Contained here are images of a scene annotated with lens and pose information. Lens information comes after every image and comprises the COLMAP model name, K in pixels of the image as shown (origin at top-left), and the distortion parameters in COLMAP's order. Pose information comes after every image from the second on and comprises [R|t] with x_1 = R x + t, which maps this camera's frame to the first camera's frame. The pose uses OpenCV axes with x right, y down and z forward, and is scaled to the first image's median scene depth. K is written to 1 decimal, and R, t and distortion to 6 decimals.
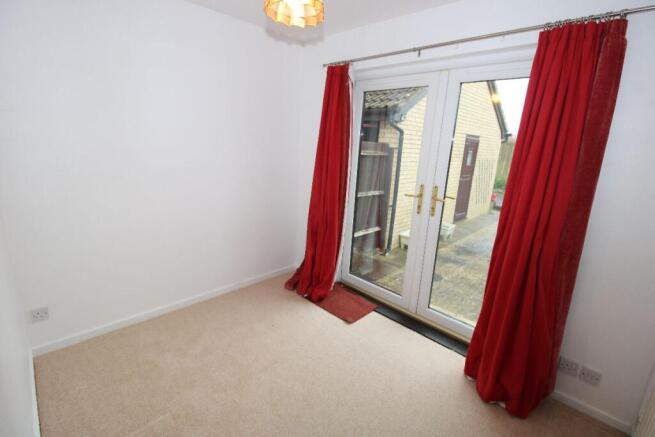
lens RADIAL K [[306.3, 0, 326.8], [0, 306.3, 218.6], [0, 0, 1]] dist [-0.016085, -0.000936]
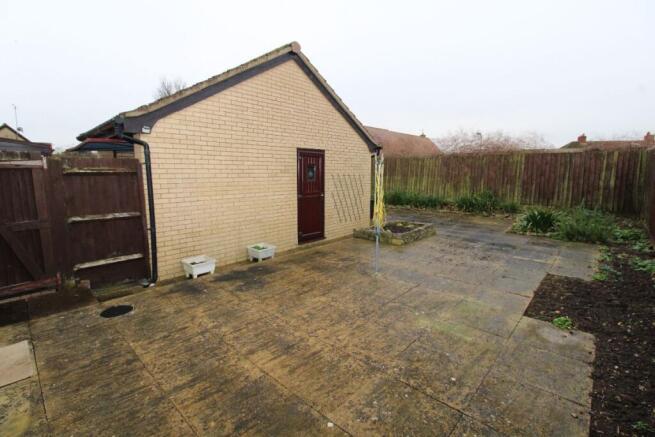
lens RADIAL K [[306.3, 0, 328.1], [0, 306.3, 217.7], [0, 0, 1]] dist [-0.016085, -0.000936]
pose [[0.997589, -0.055553, 0.041598, 0.714447], [0.059074, 0.994292, -0.088842, 0.036032], [-0.036426, 0.091085, 0.995177, 0.114885]]
